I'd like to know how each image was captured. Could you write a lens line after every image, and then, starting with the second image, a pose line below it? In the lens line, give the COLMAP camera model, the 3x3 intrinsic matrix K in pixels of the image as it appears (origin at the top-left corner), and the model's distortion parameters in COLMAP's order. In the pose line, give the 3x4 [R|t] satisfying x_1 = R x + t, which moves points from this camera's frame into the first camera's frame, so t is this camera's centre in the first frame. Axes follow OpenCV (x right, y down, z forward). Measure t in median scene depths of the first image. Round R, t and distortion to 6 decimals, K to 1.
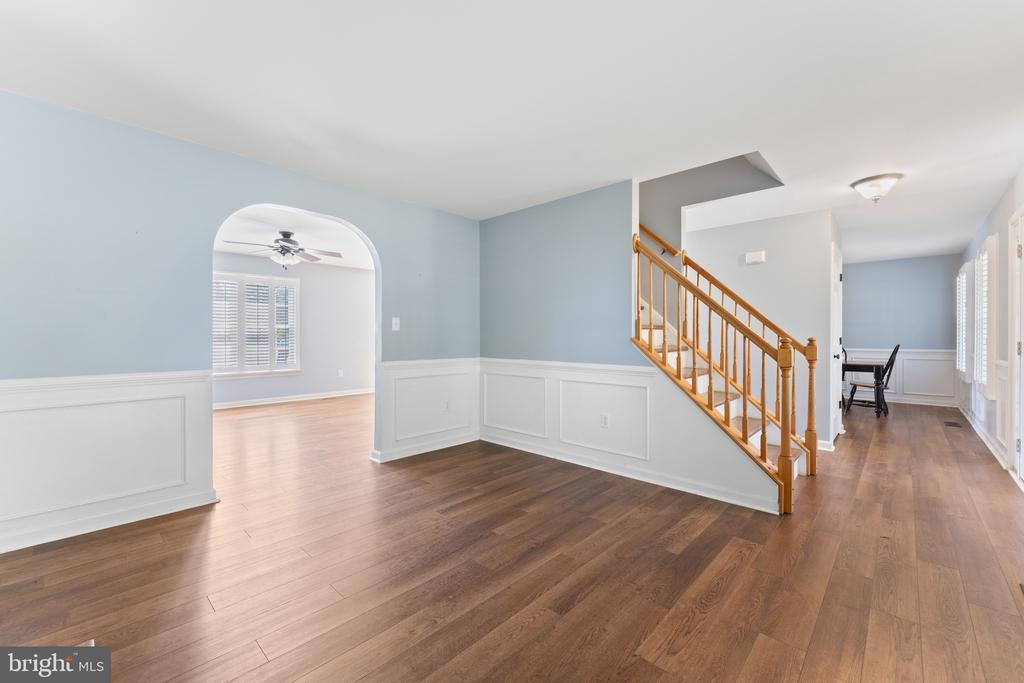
lens RADIAL K [[416.9, 0, 509.7], [0, 416.9, 337.8], [0, 0, 1]] dist [-0.000436, -0.000080]
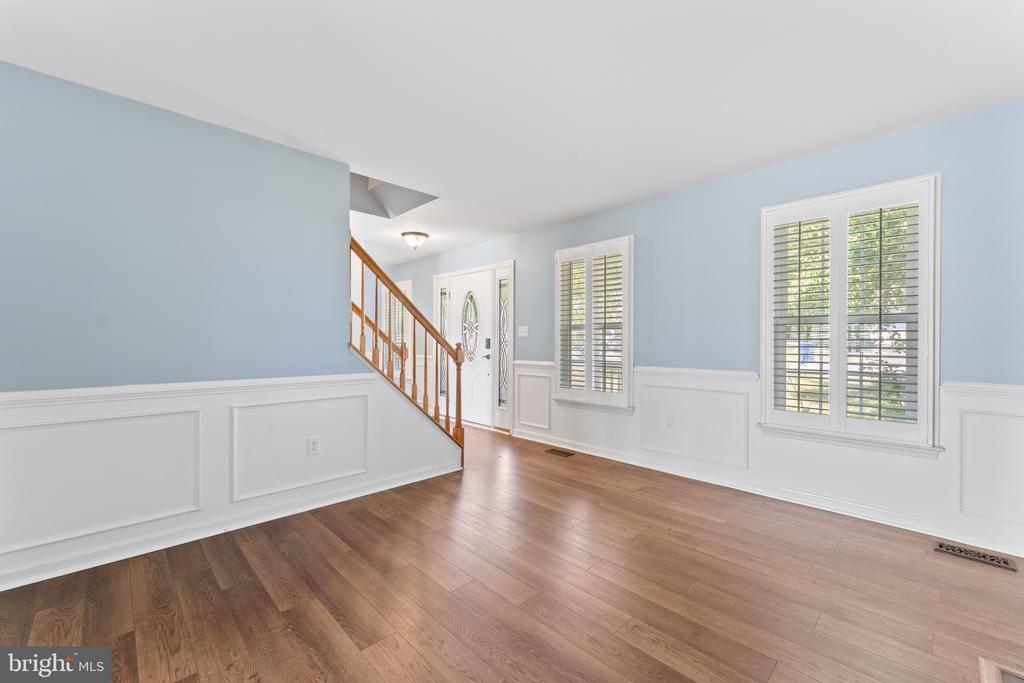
lens RADIAL K [[410.7, 0, 512.1], [0, 410.7, 346.2], [0, 0, 1]] dist [0.022956, 0.000006]
pose [[0.037928, -0.001971, 0.999279, -0.596969], [0.001482, 0.999997, 0.001916, 0.007349], [-0.999279, 0.001409, 0.037931, 0.640394]]
